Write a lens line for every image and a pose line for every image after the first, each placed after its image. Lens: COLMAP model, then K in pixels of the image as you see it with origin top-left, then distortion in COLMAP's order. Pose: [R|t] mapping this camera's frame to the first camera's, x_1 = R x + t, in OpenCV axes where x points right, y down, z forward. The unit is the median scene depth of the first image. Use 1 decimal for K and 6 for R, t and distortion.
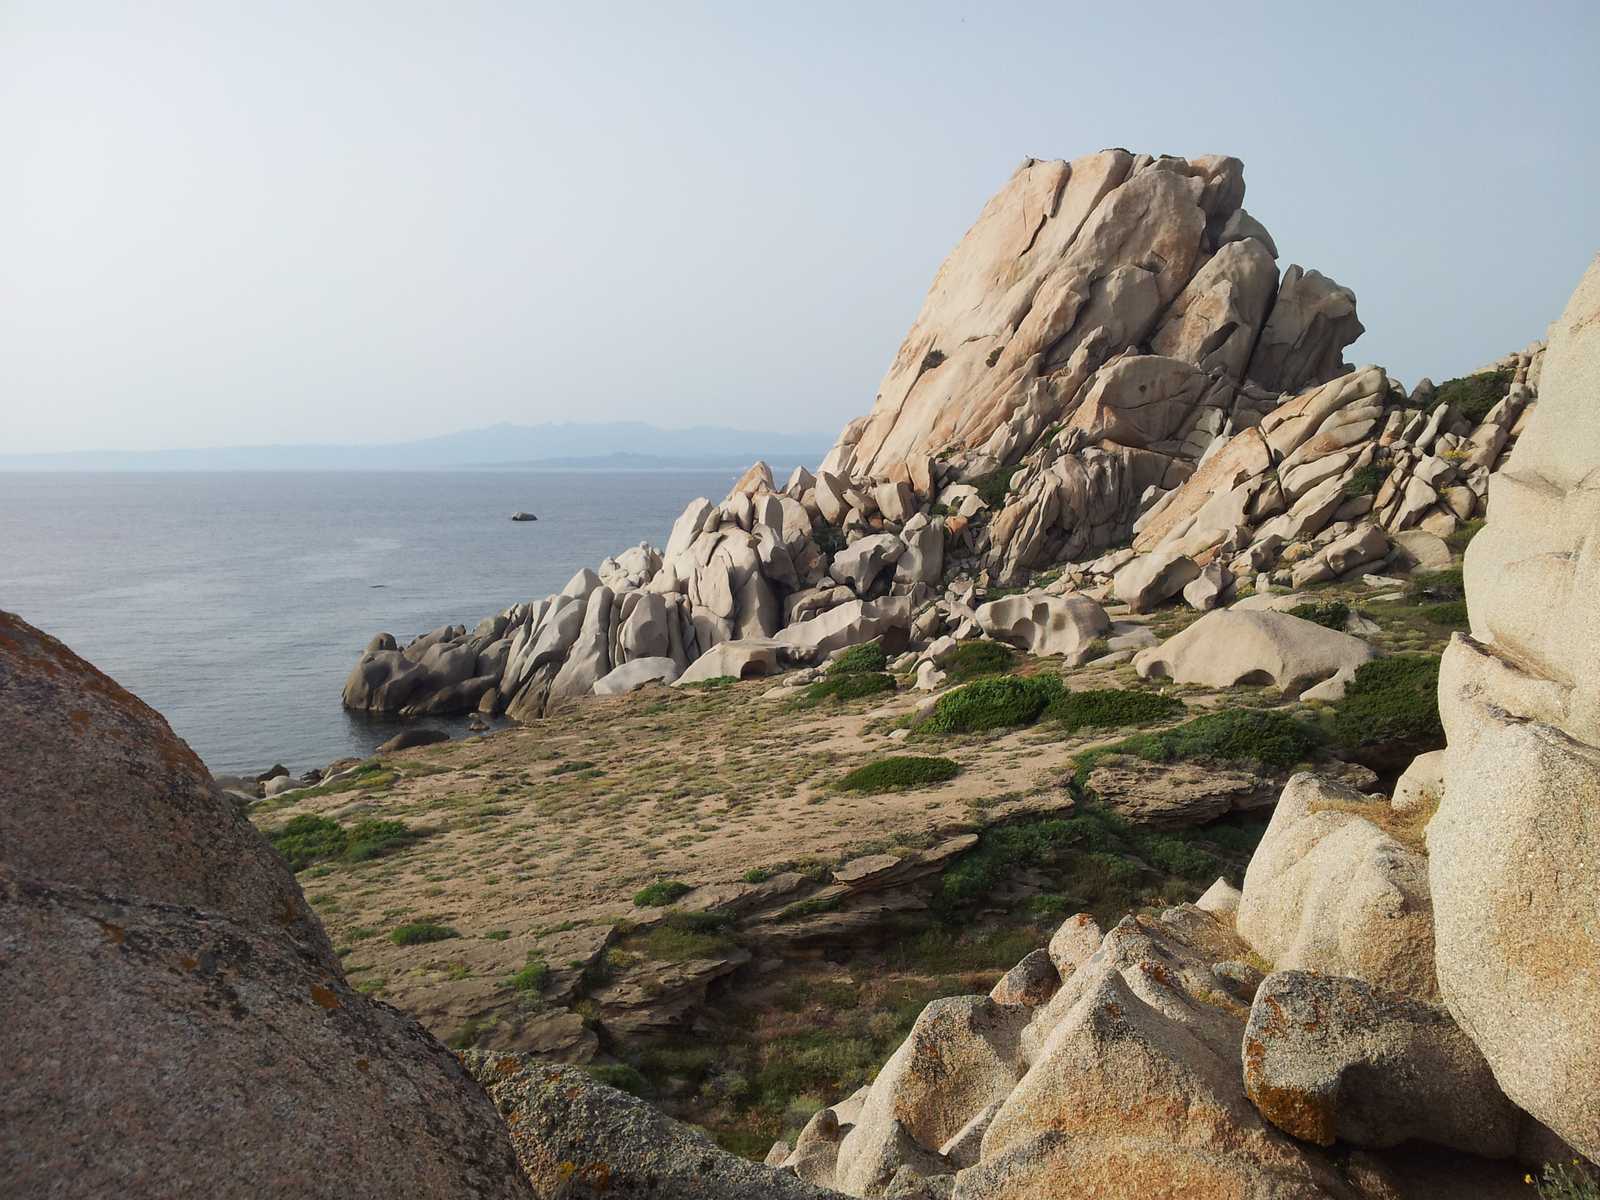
lens RADIAL K [[1188.2, 0, 800.1], [0, 1188.2, 601.1], [0, 0, 1]] dist [-0.000564, -0.000877]
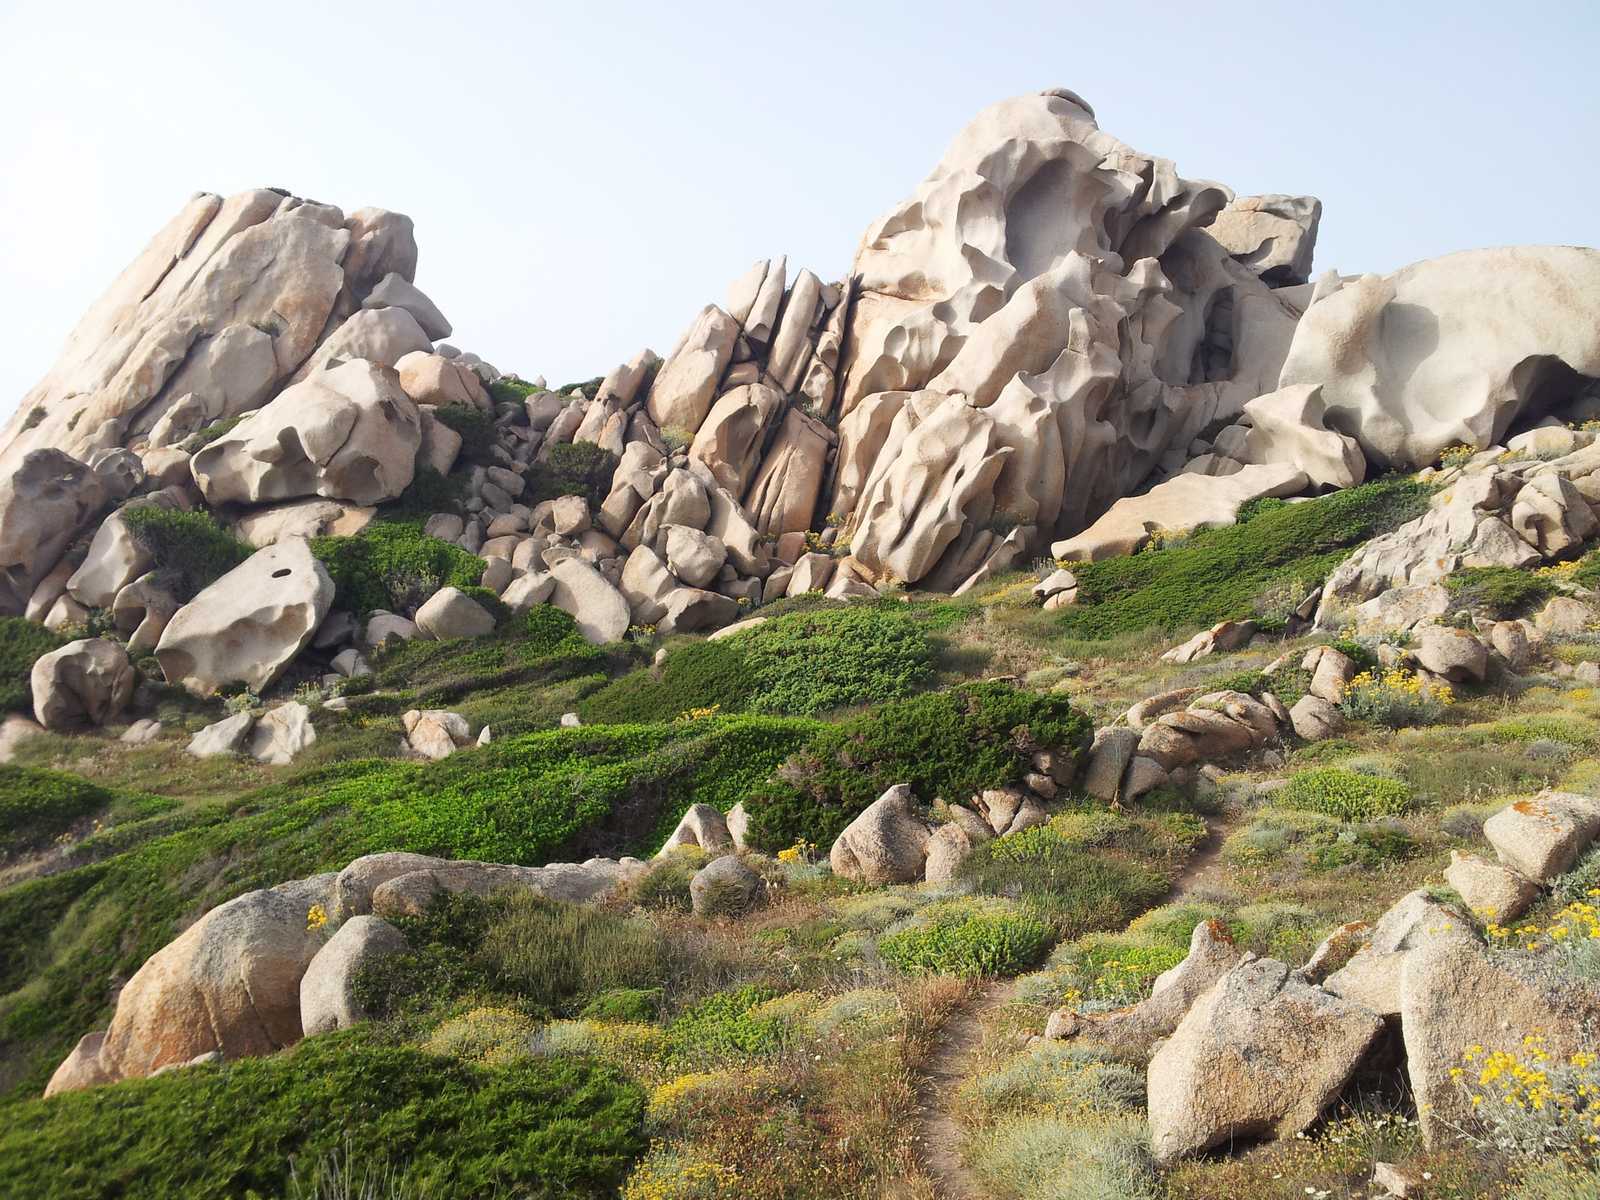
lens RADIAL K [[1188.2, 0, 800.0], [0, 1188.2, 599.1], [0, 0, 1]] dist [-0.000564, -0.000877]
pose [[0.980811, 0.067532, 0.182892, 0.516833], [-0.054619, 0.995705, -0.074752, -0.053557], [-0.187155, 0.063328, 0.980287, 0.137173]]
